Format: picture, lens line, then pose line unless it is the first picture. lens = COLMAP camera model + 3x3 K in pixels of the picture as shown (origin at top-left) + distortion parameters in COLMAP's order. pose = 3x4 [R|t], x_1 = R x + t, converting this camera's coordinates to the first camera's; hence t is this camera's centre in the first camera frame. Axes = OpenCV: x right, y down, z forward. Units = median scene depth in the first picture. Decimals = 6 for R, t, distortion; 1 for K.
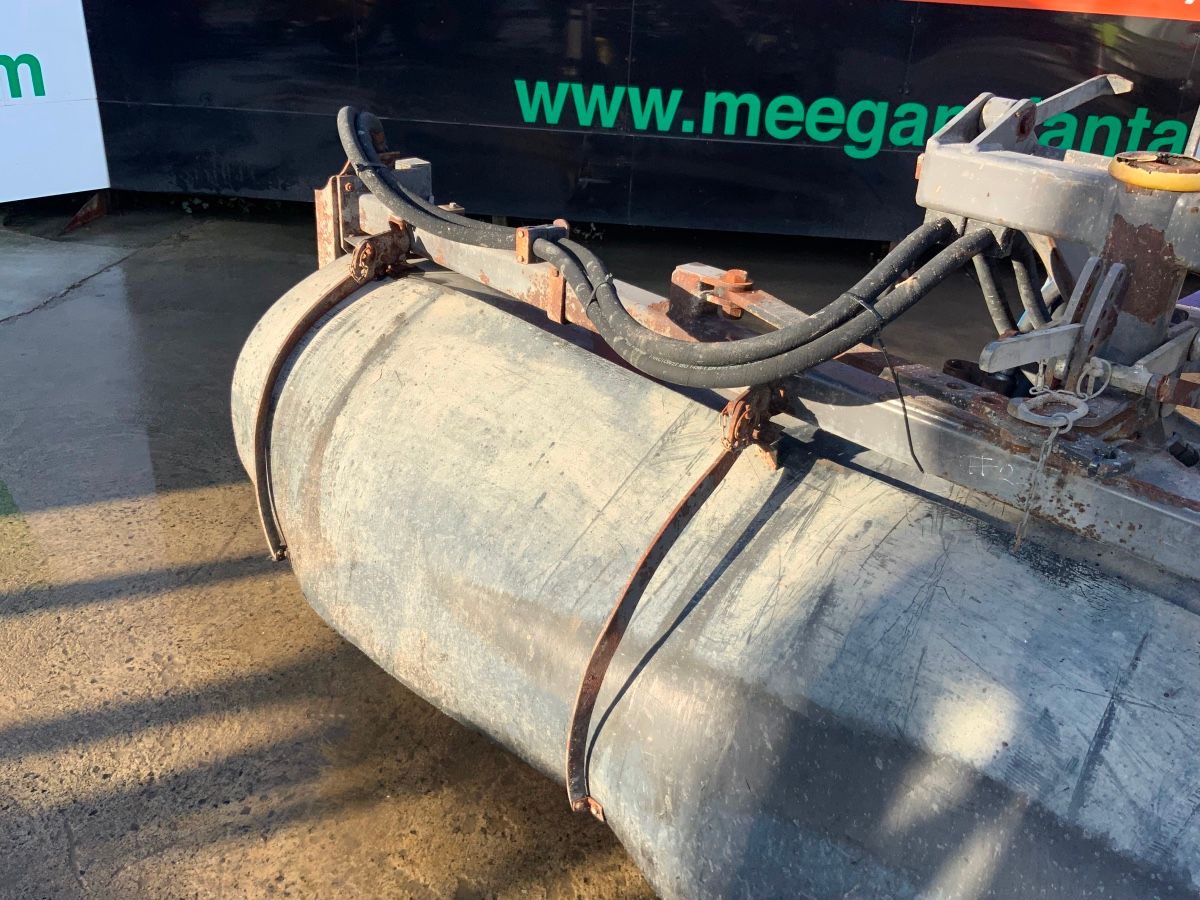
lens RADIAL K [[1006.0, 0, 603.5], [0, 1006.0, 455.9], [0, 0, 1]] dist [0.059605, -0.086131]
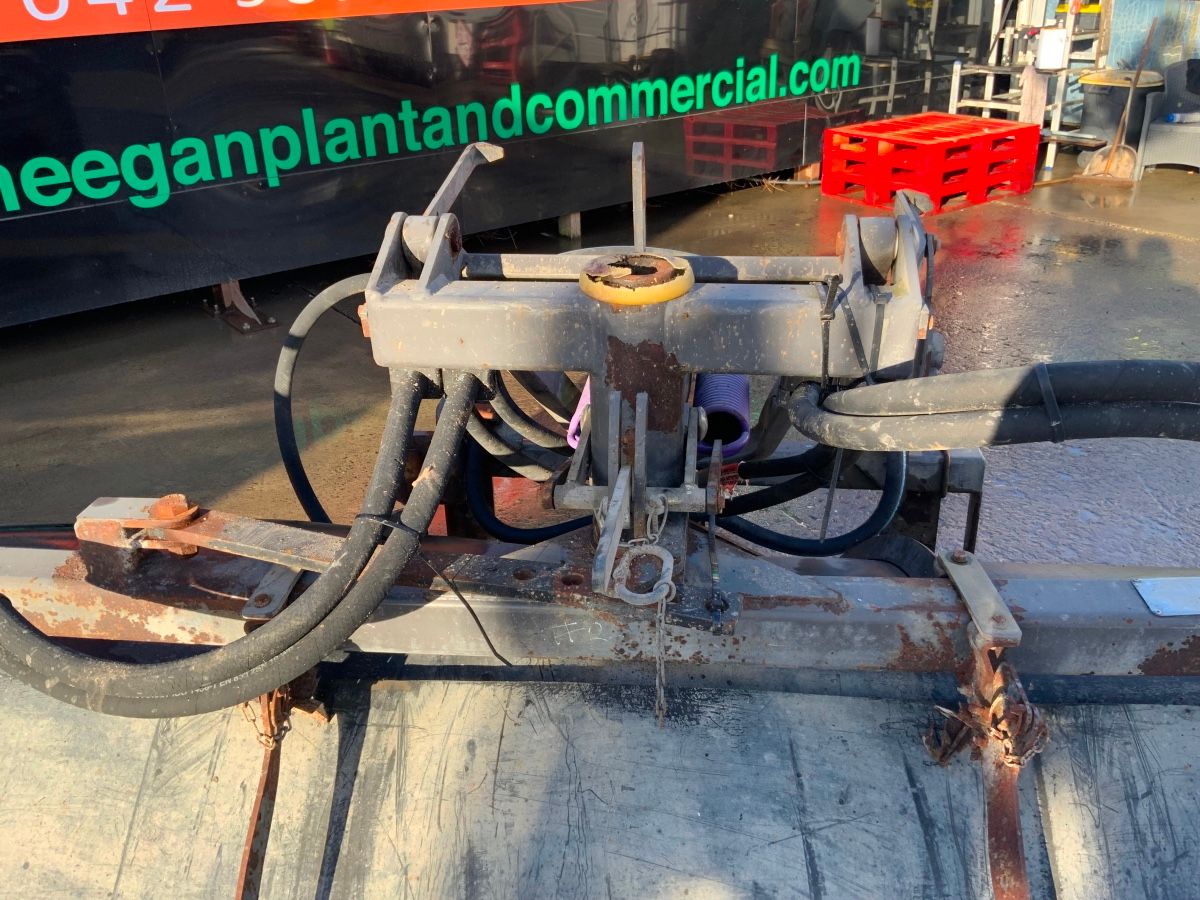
lens RADIAL K [[1006.0, 0, 587.9], [0, 1006.0, 449.1], [0, 0, 1]] dist [0.059605, -0.086131]
pose [[0.770038, -0.355272, 0.529927, -0.014170], [0.355080, 0.928730, 0.106669, -0.202434], [-0.530056, 0.106027, 0.841308, 0.223073]]
